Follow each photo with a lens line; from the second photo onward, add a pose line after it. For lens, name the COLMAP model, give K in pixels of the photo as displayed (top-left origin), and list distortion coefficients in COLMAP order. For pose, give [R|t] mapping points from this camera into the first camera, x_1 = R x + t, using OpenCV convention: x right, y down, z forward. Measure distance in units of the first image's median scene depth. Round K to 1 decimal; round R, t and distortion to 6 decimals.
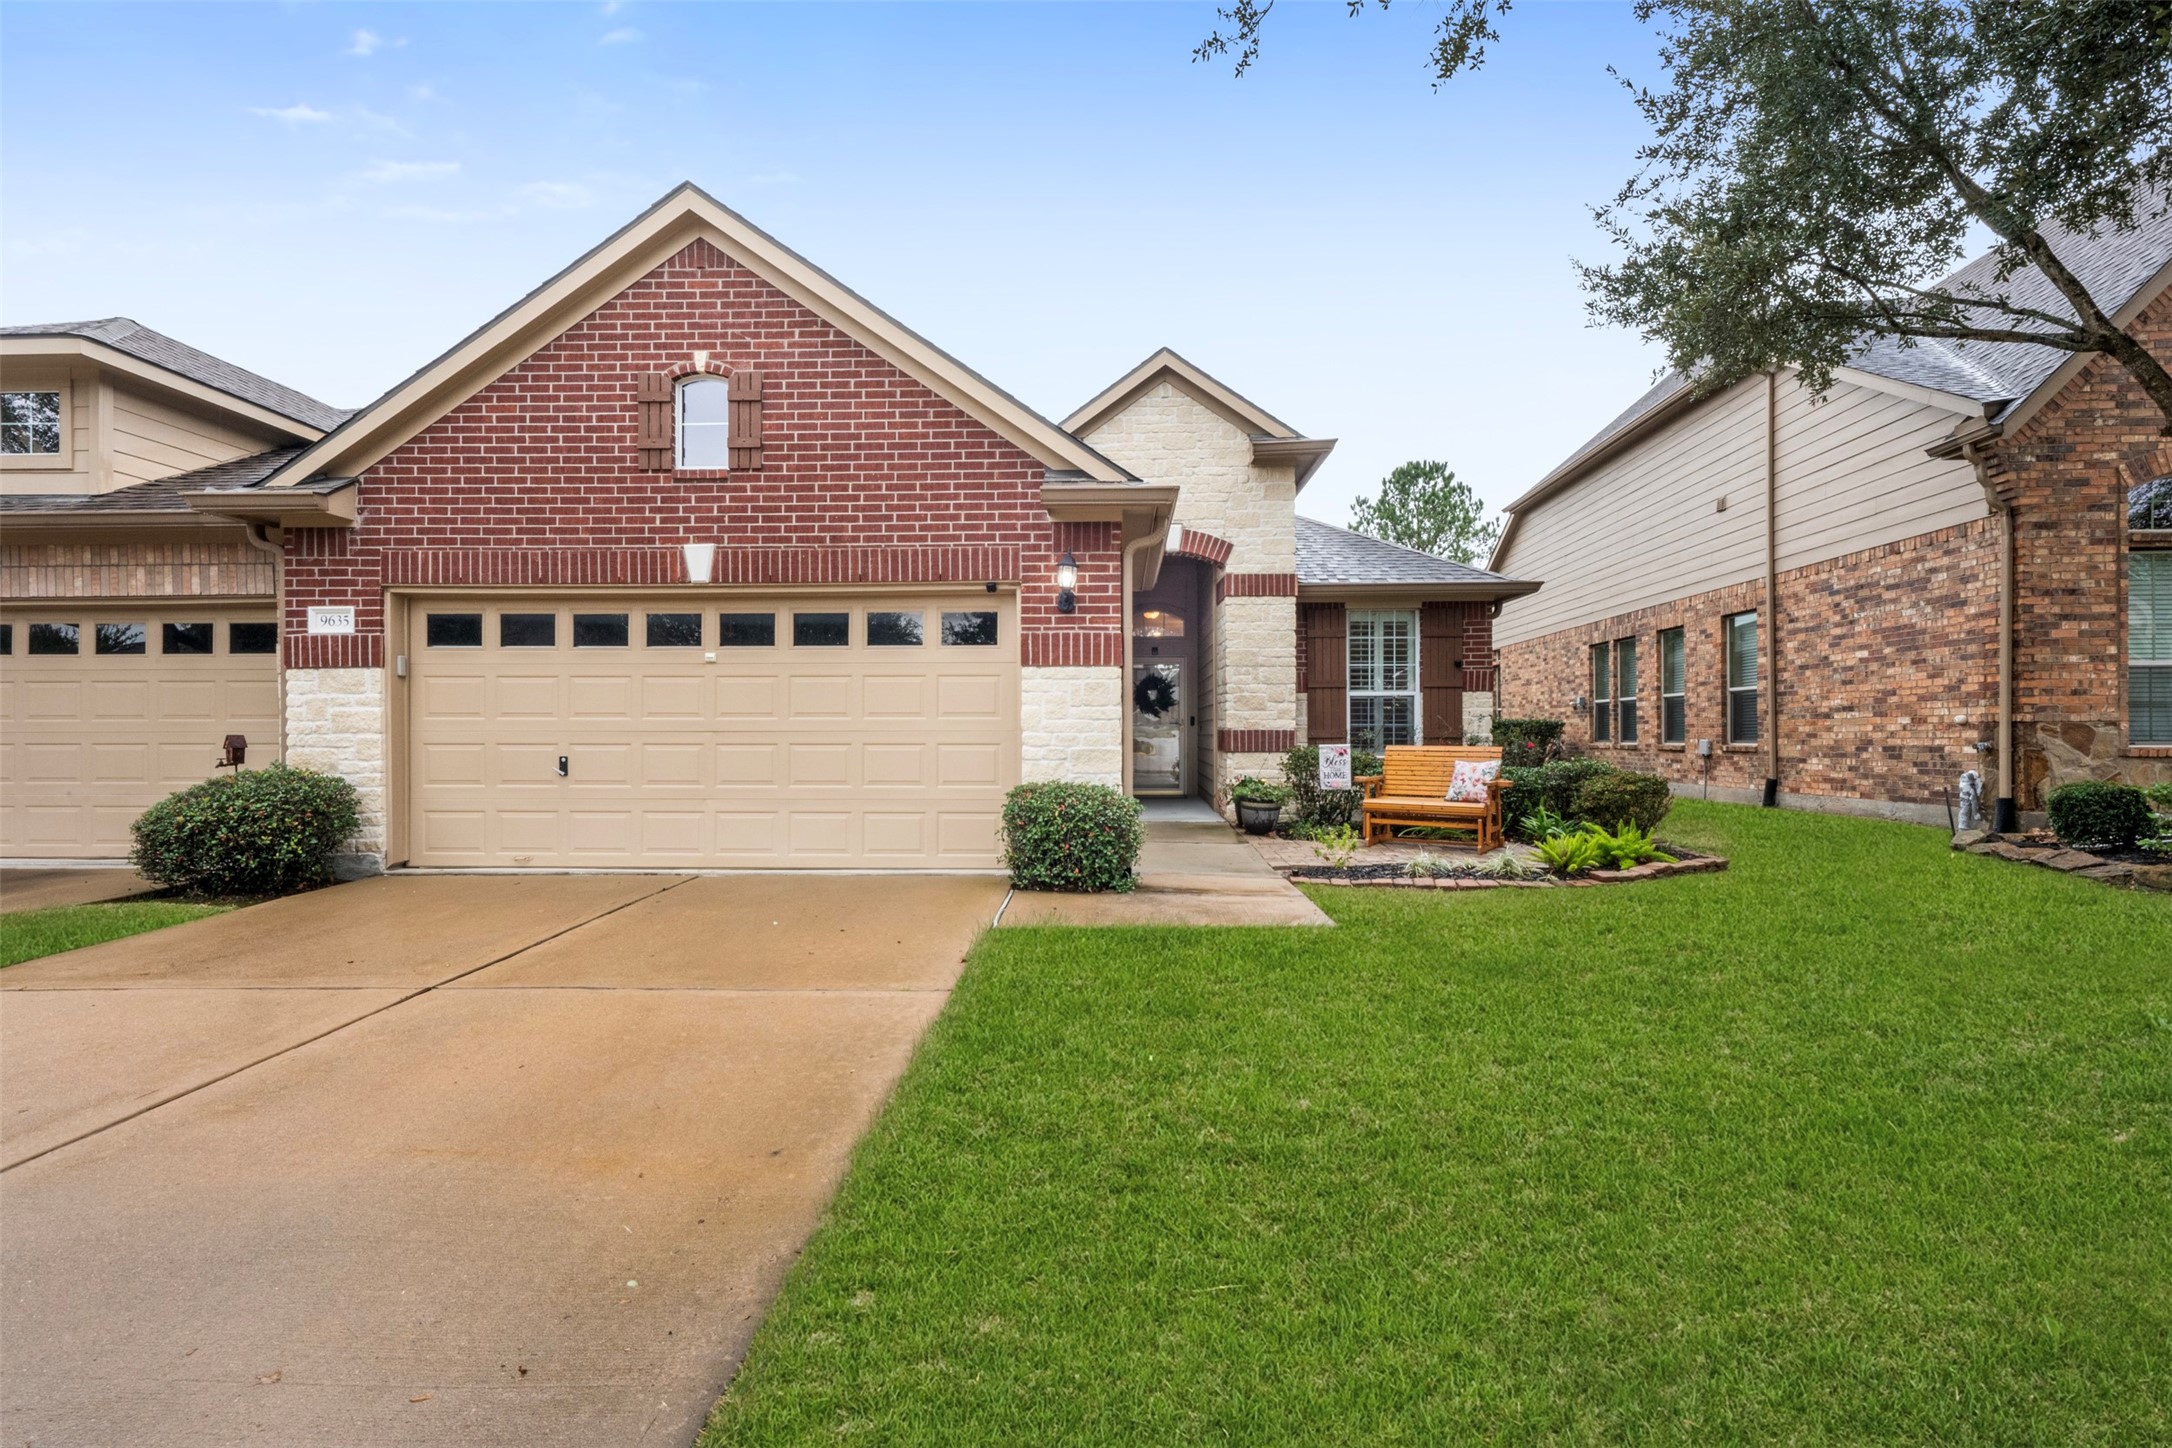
lens RADIAL K [[1053.2, 0, 1086.8], [0, 1053.2, 730.5], [0, 0, 1]] dist [0.018401, 0.000265]
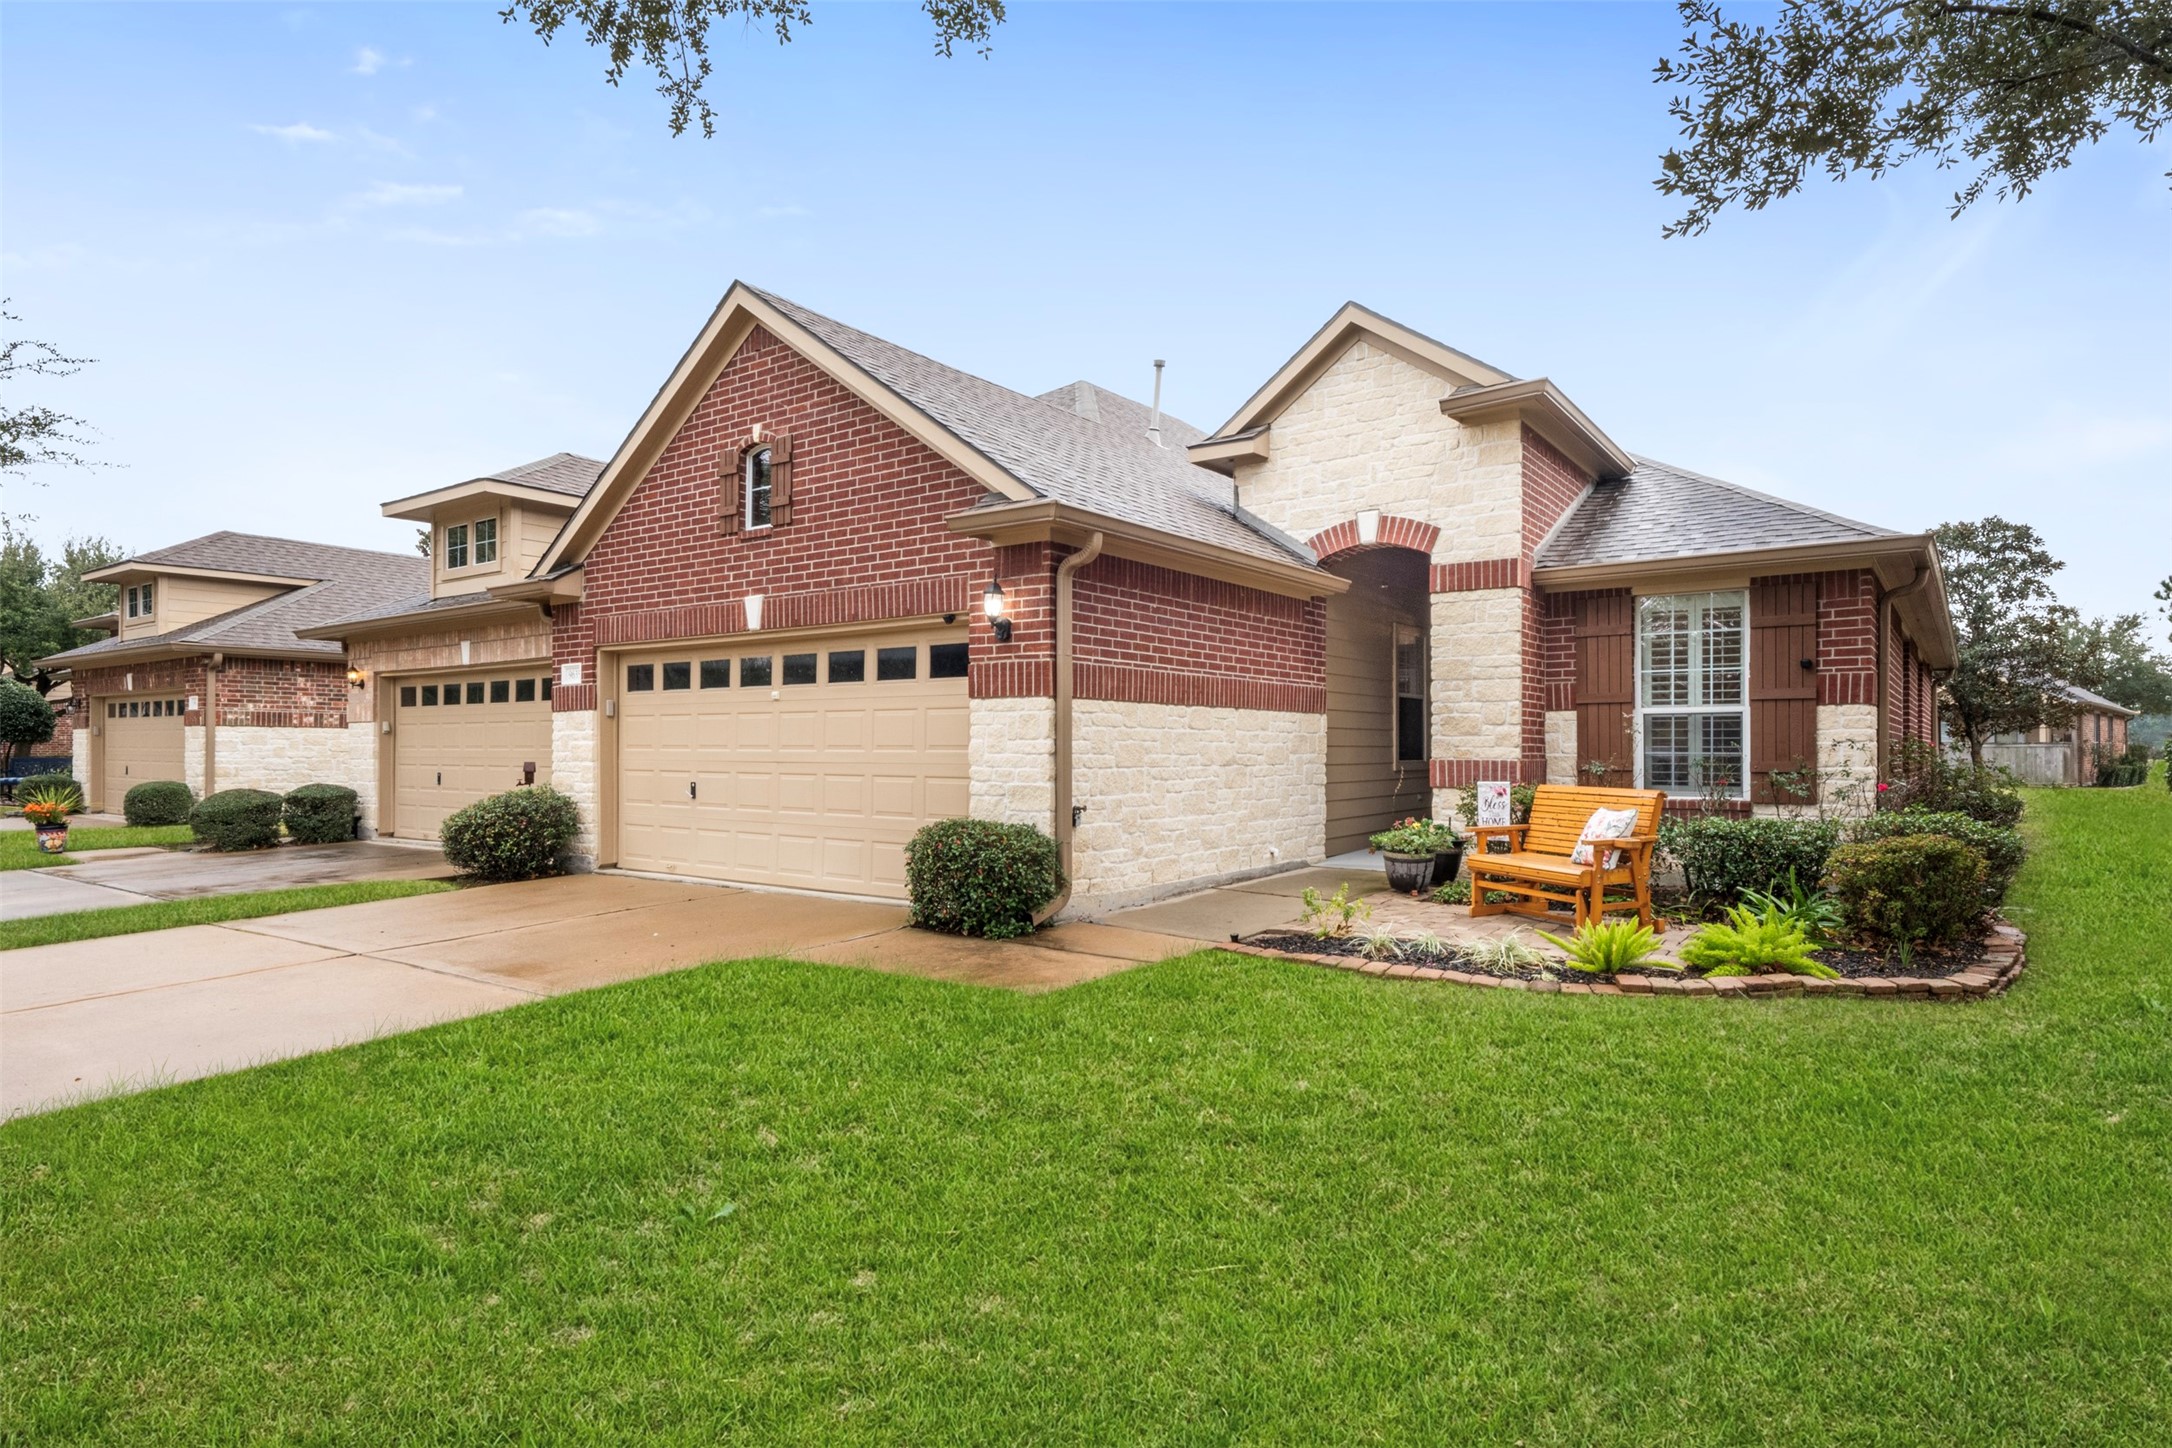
lens RADIAL K [[1182.9, 0, 1086.0], [0, 1182.9, 724.0], [0, 0, 1]] dist [0.022770, -0.000016]
pose [[0.824377, -0.008457, -0.565978, 0.568381], [-0.000164, 0.999885, -0.015179, -0.018713], [0.566041, 0.012606, 0.824280, 0.145184]]
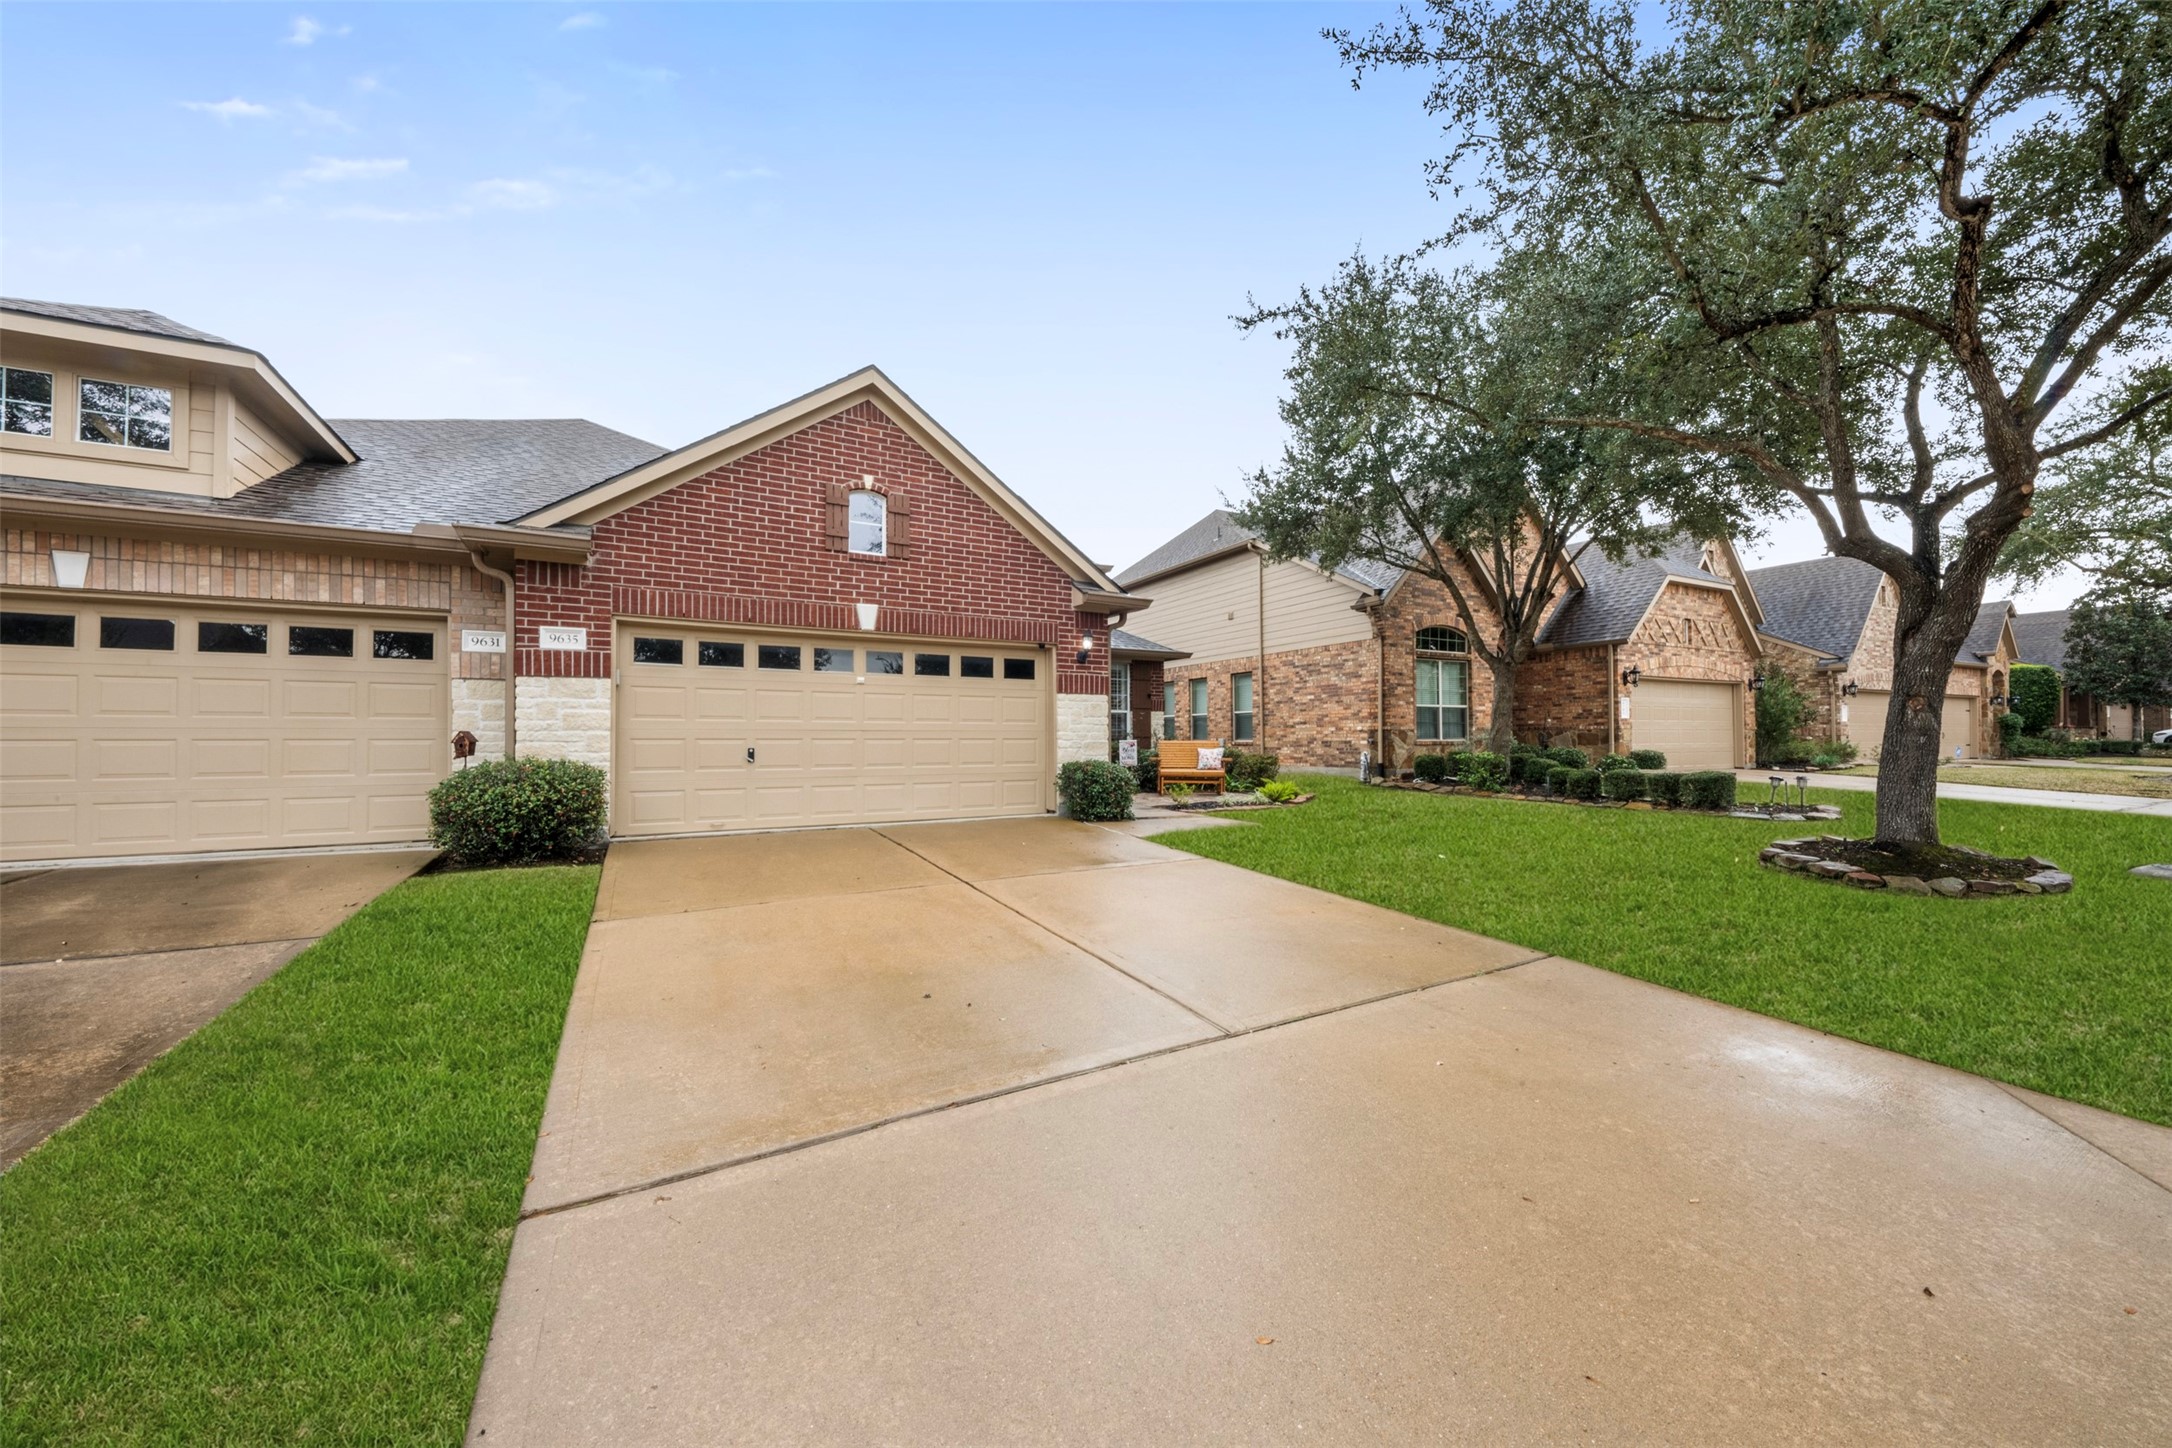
lens RADIAL K [[776.7, 0, 1086.0], [0, 776.7, 724.0], [0, 0, 1]] dist [0.007640, -0.000252]
pose [[0.847615, 0.010193, 0.530513, -0.611425], [-0.002543, 0.999882, -0.015149, 0.007063], [-0.530605, 0.011492, 0.847541, -0.078876]]
